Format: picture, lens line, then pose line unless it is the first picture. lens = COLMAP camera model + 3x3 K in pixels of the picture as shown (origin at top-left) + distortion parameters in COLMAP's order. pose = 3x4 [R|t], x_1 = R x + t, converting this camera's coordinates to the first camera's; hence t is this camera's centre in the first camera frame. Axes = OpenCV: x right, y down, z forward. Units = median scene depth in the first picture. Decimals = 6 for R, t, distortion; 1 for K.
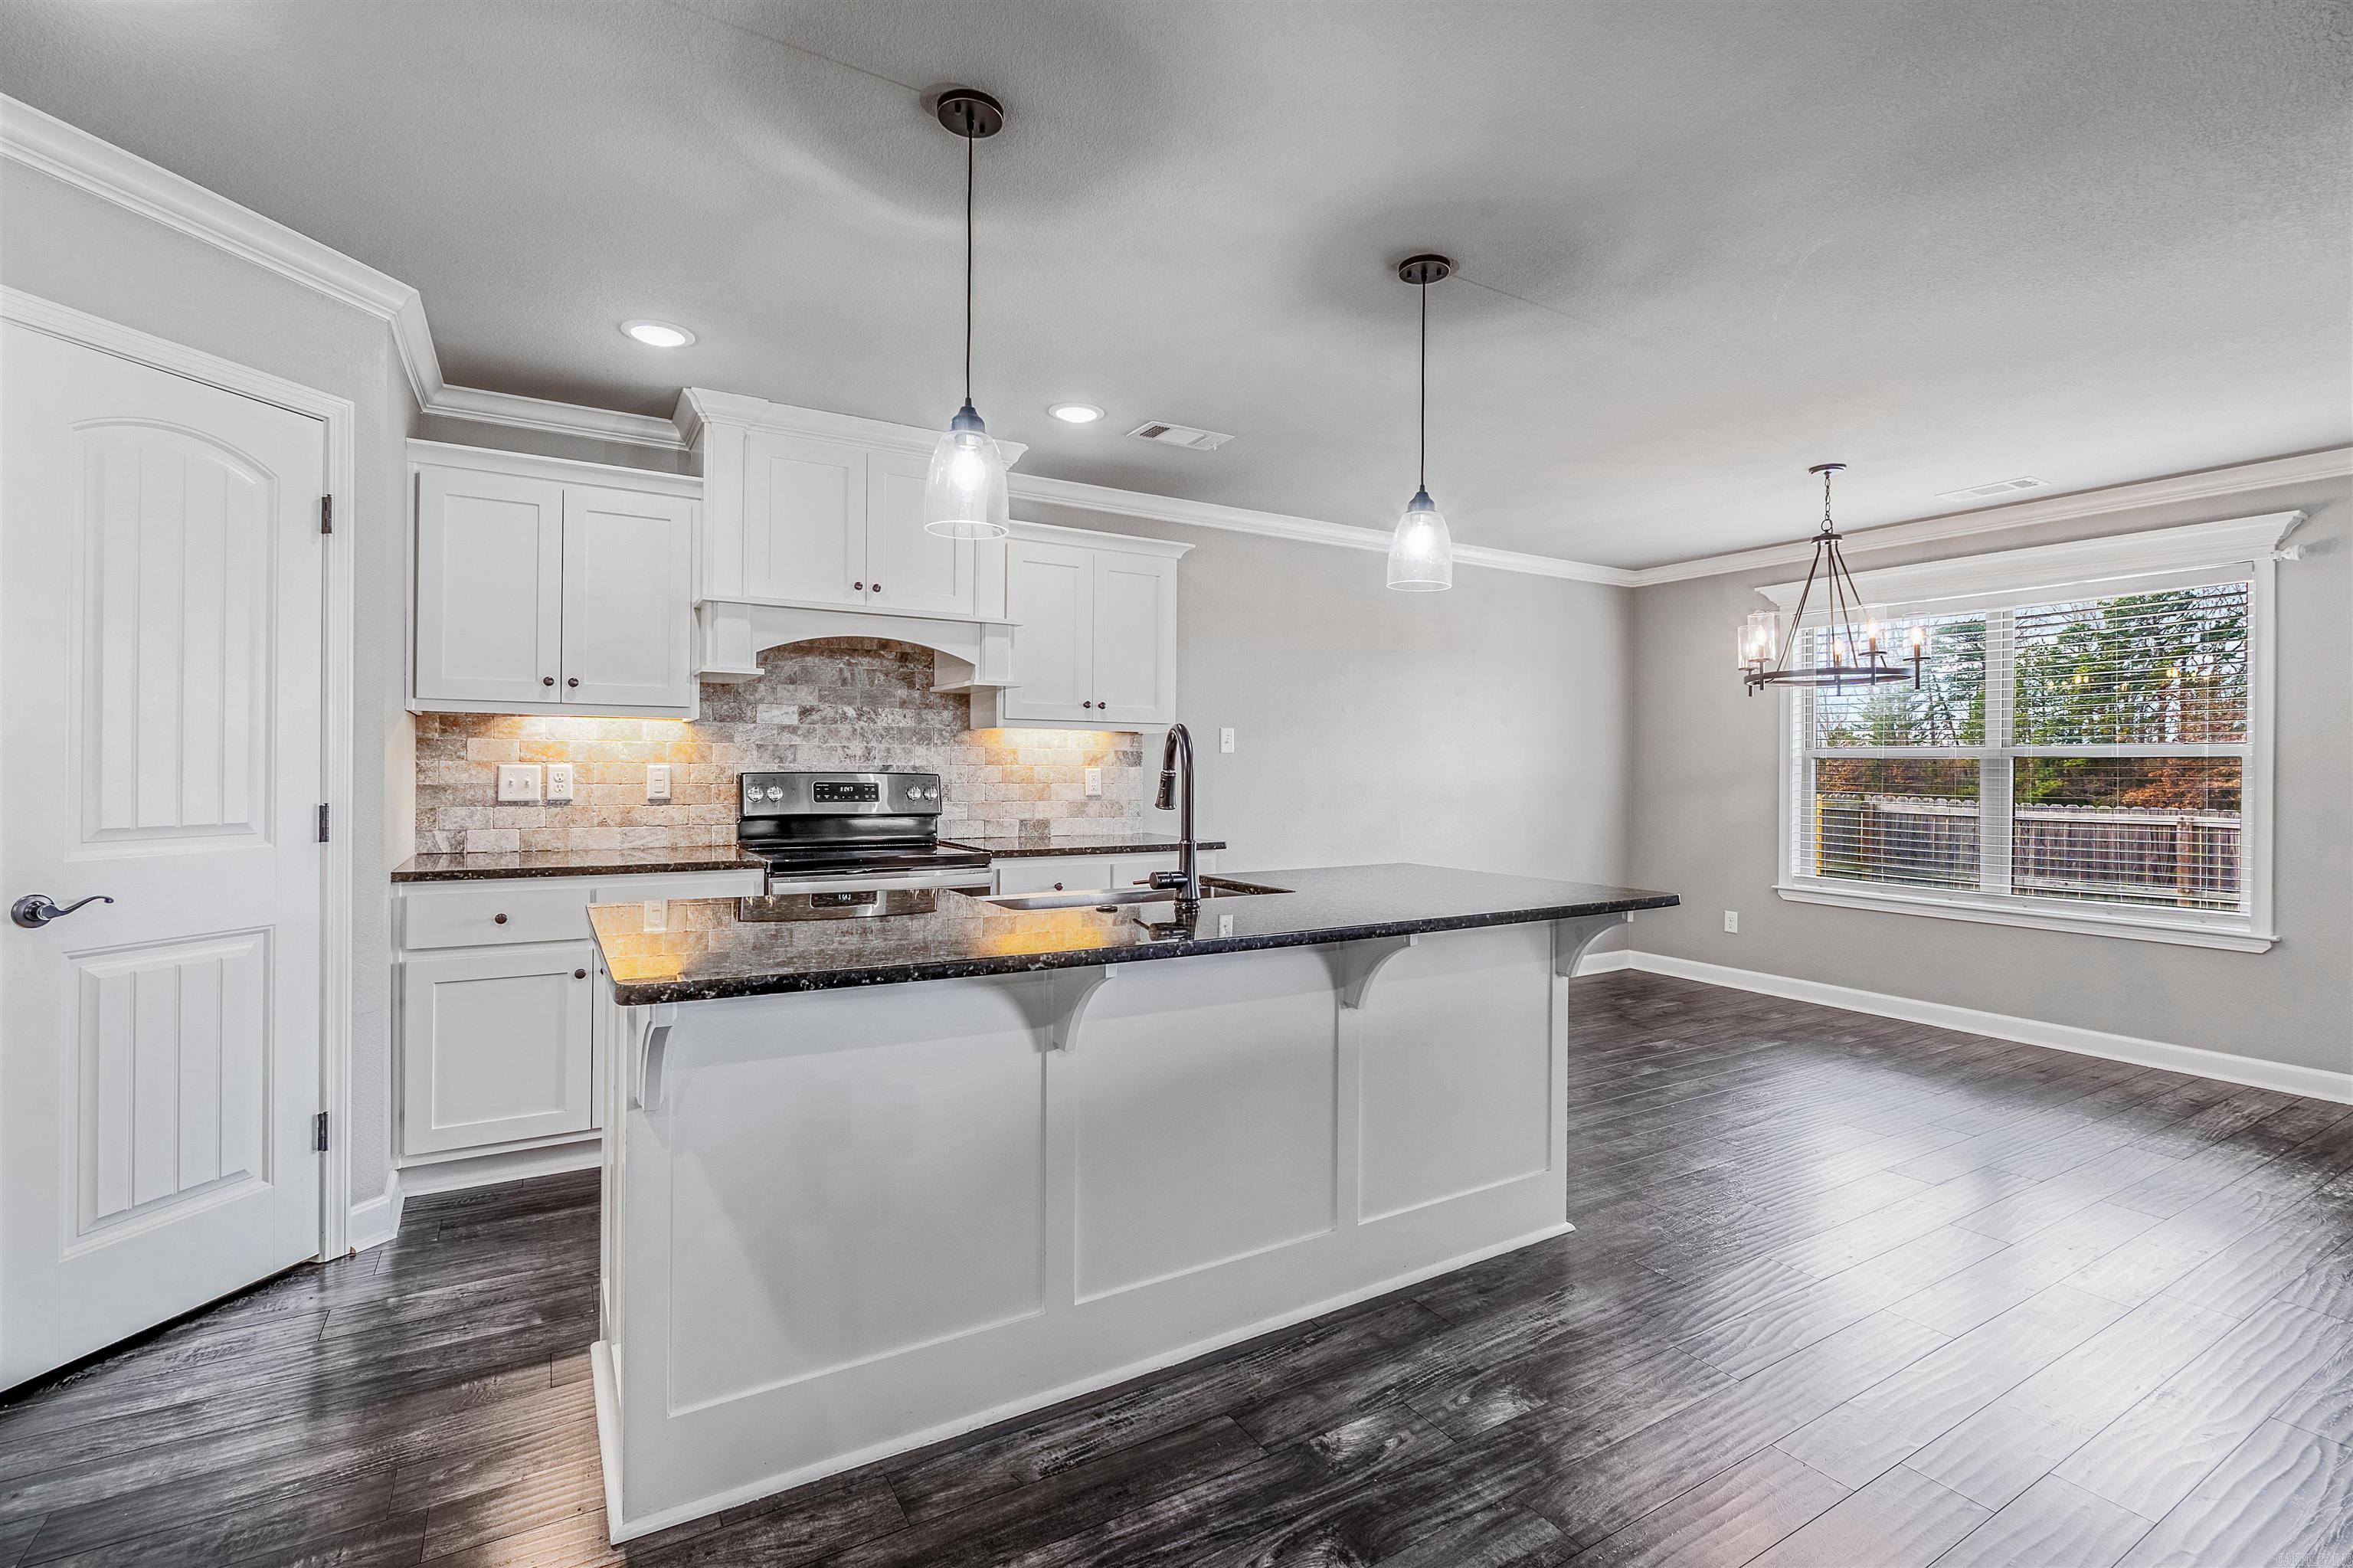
lens RADIAL K [[1067.6, 0, 1183.4], [0, 1067.6, 776.4], [0, 0, 1]] dist [0.010663, -0.001998]
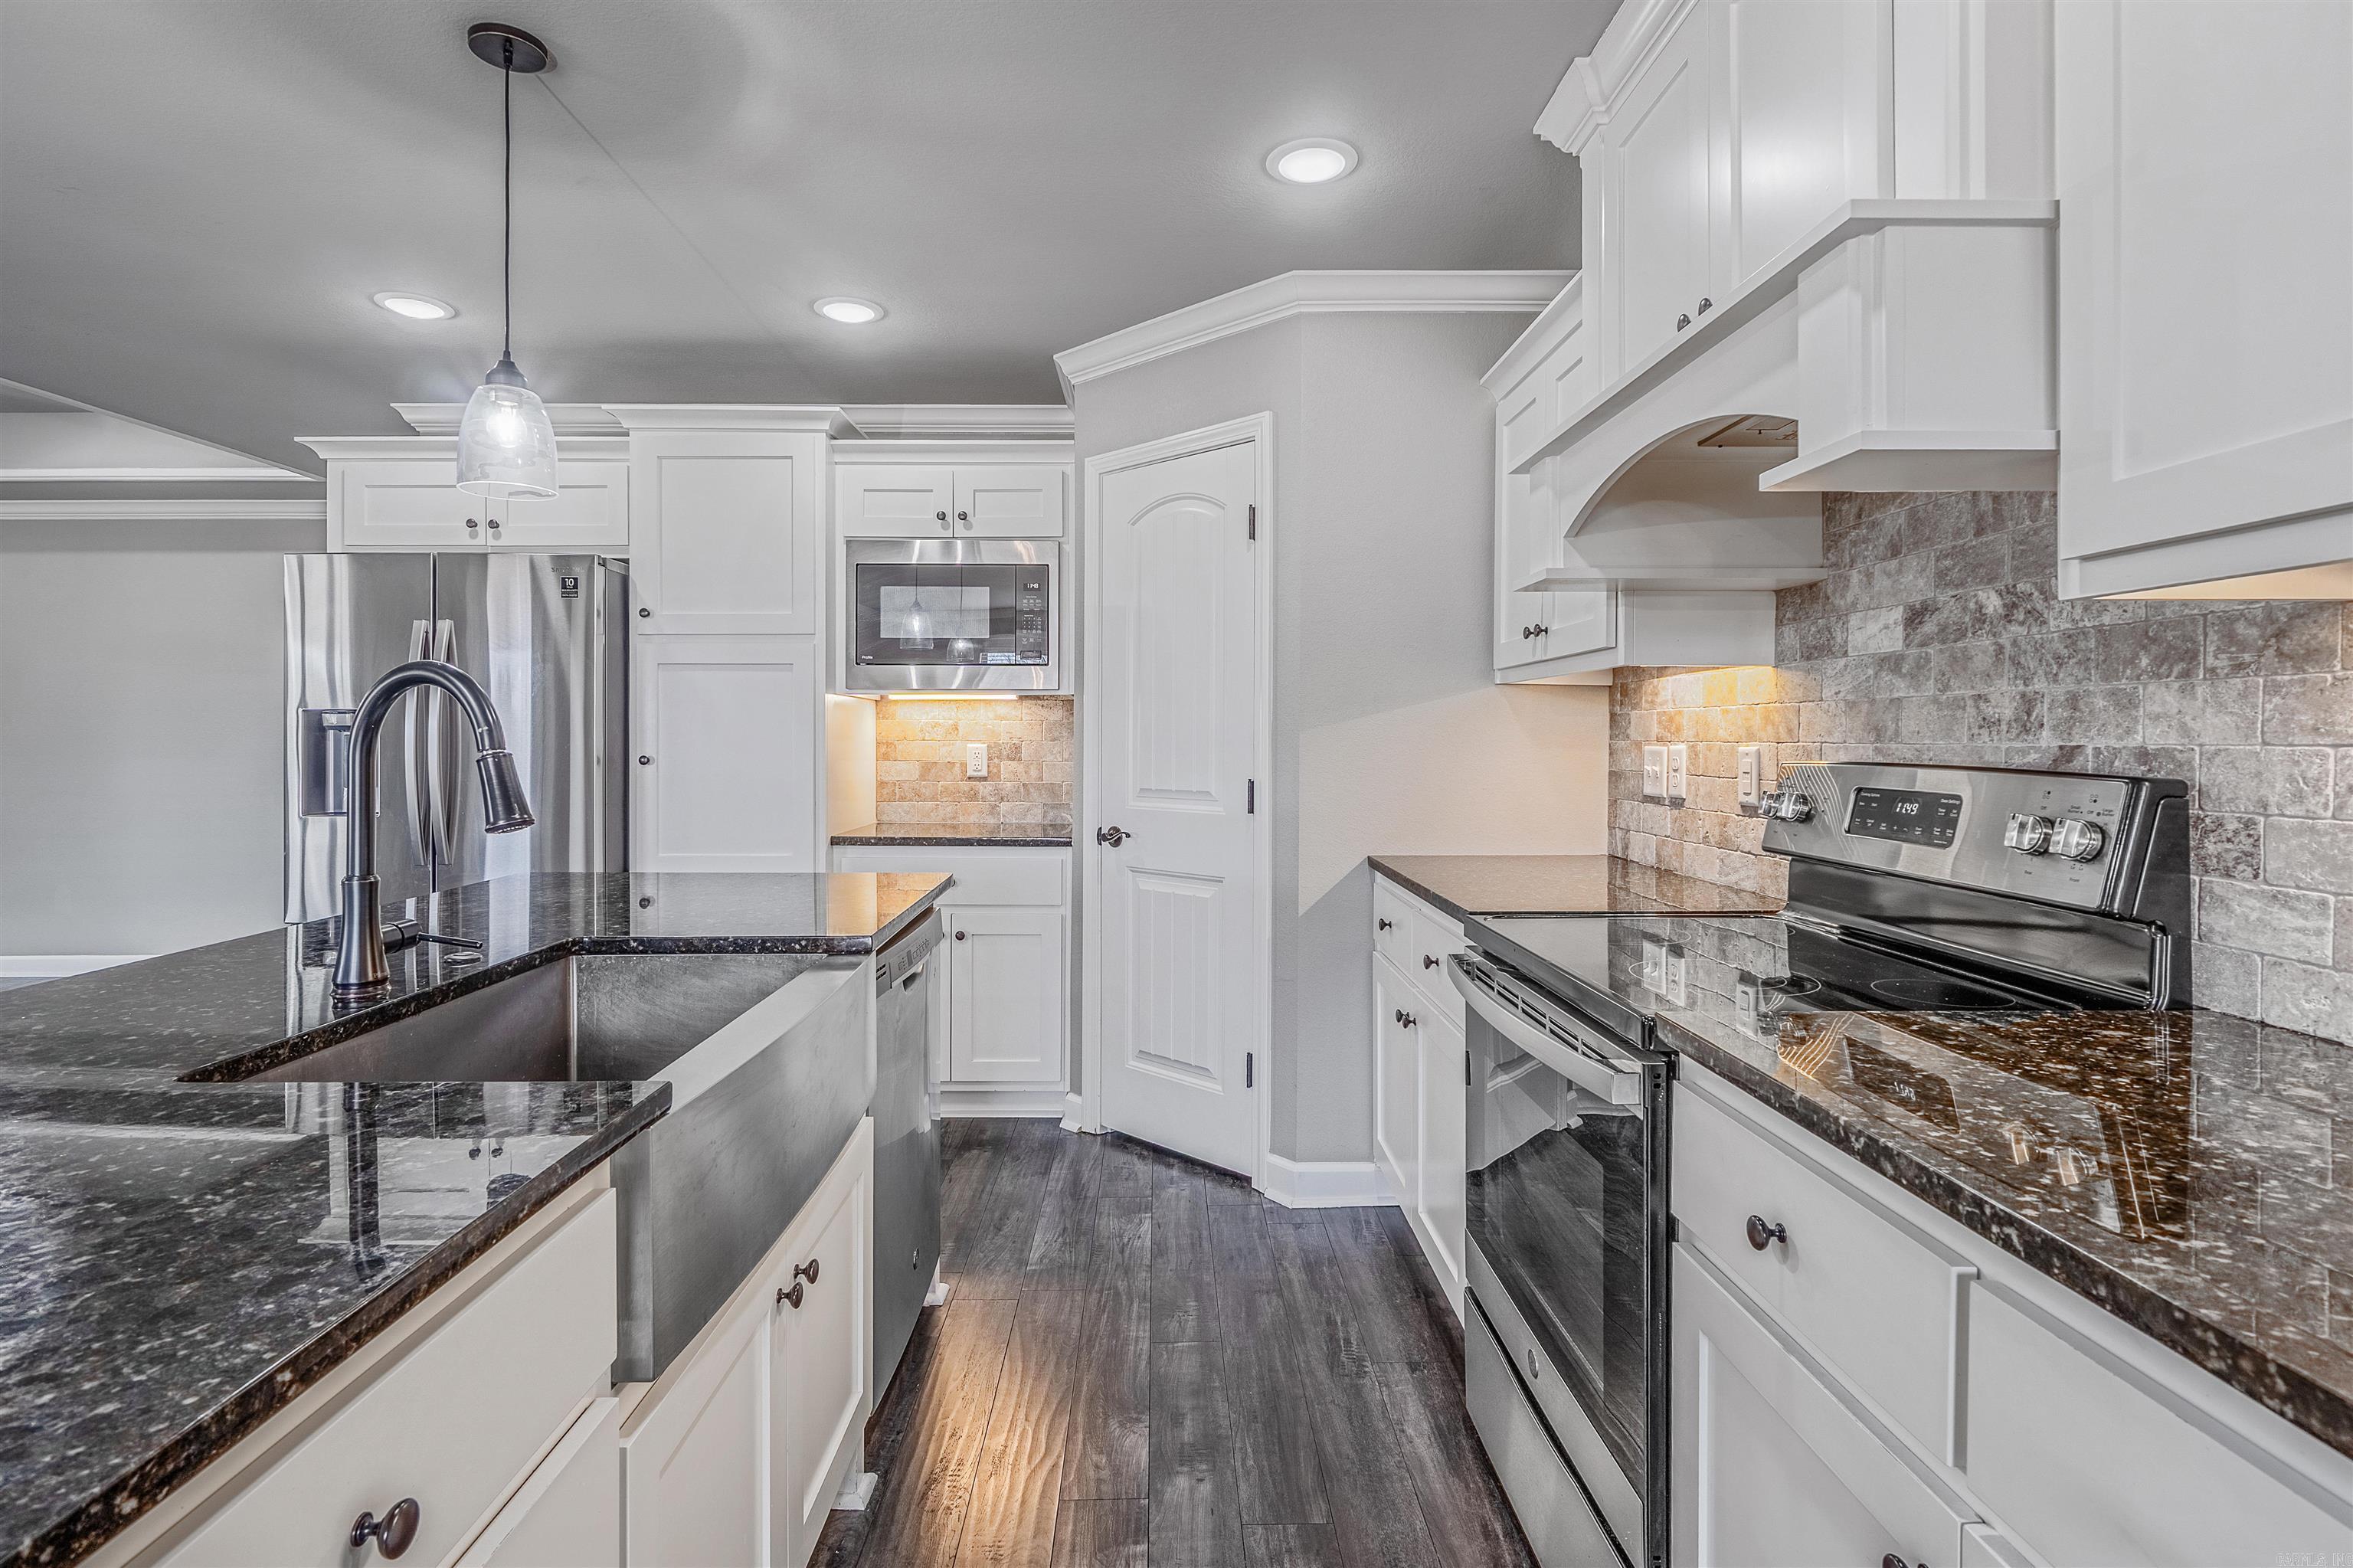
lens RADIAL K [[1130.2, 0, 1159.9], [0, 1130.2, 743.9], [0, 0, 1]] dist [-0.006842, -0.000136]
pose [[-0.506023, -0.002146, -0.862517, 0.558114], [-0.014497, 0.999877, 0.006018, -0.032044], [0.862398, 0.015549, -0.505992, 3.154856]]
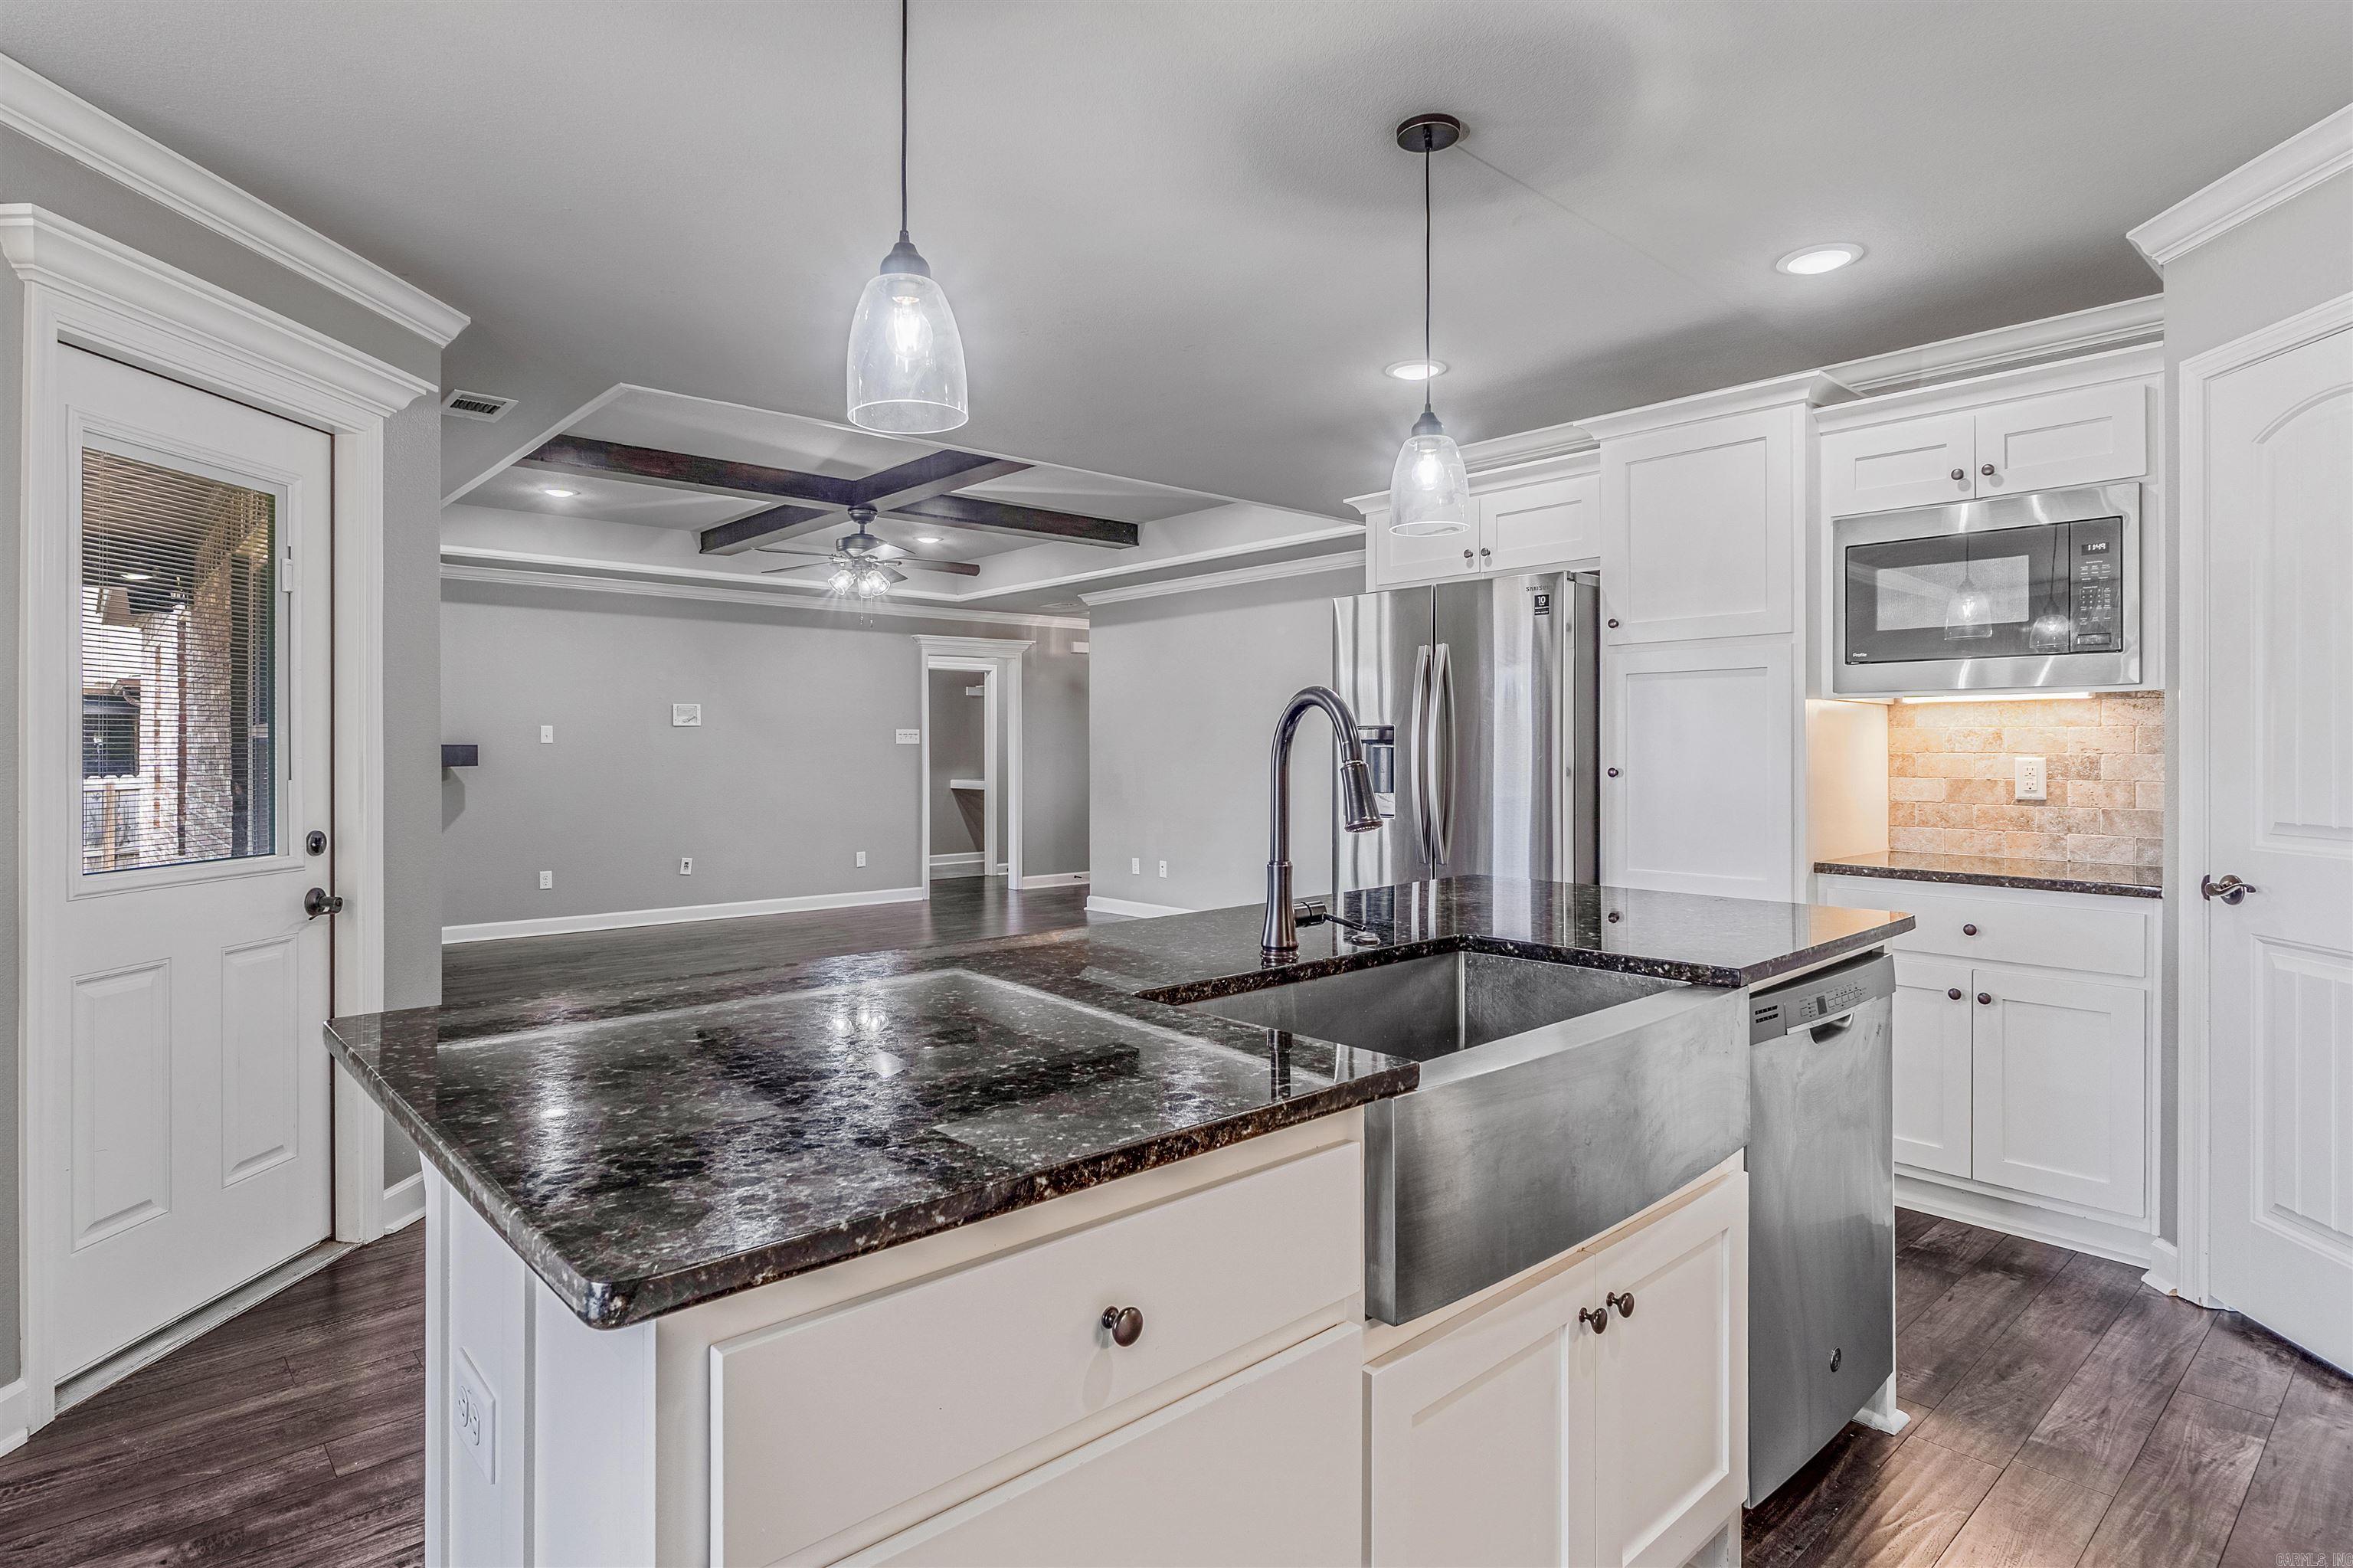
lens RADIAL K [[1219.0, 0, 1184.2], [0, 1219.0, 744.0], [0, 0, 1]] dist [-0.004040, -0.001150]
pose [[-0.980762, -0.006648, -0.195093, 0.512278], [-0.008040, 0.999948, 0.006347, -0.033341], [0.195041, 0.007793, -0.980764, 3.215894]]
